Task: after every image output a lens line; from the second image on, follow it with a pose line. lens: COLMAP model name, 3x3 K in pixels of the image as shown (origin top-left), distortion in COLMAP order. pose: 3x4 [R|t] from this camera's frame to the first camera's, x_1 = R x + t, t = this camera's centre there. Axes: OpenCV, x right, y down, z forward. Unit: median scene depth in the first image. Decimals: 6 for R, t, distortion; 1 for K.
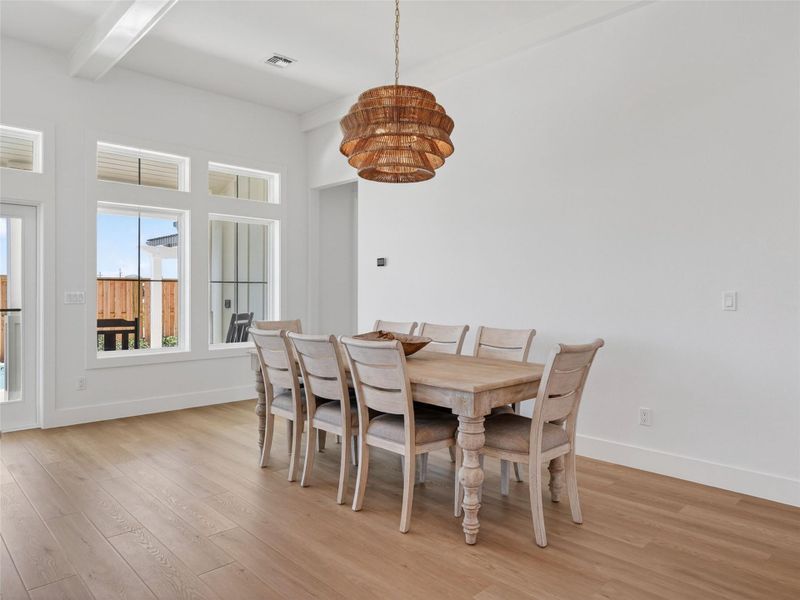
lens RADIAL K [[529.6, 0, 400.0], [0, 529.6, 300.0], [0, 0, 1]] dist [0.003808, 0.001531]
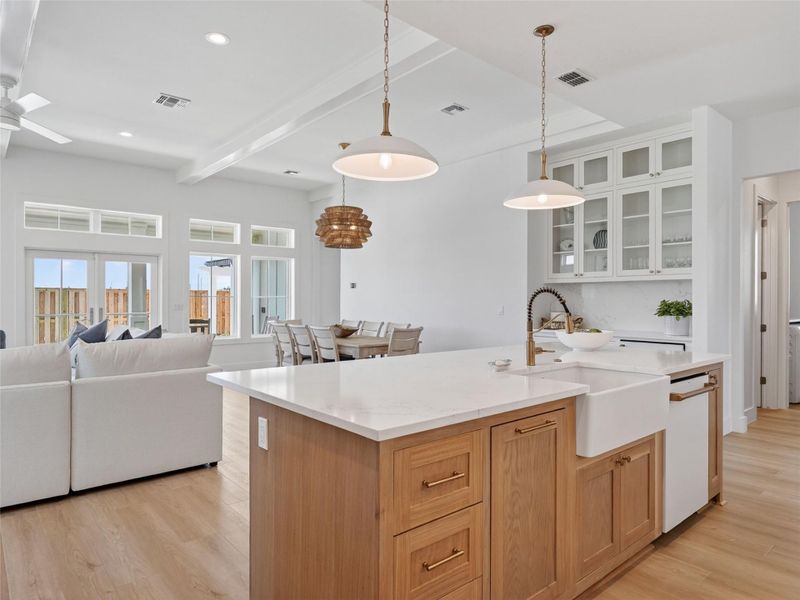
lens RADIAL K [[503.3, 0, 400.0], [0, 503.3, 300.0], [0, 0, 1]] dist [-0.001267, -0.000785]
pose [[0.998464, -0.000668, -0.055395, 0.292650], [0.000110, 0.999949, -0.010079, -0.013453], [0.055399, 0.010057, 0.998414, -0.834686]]
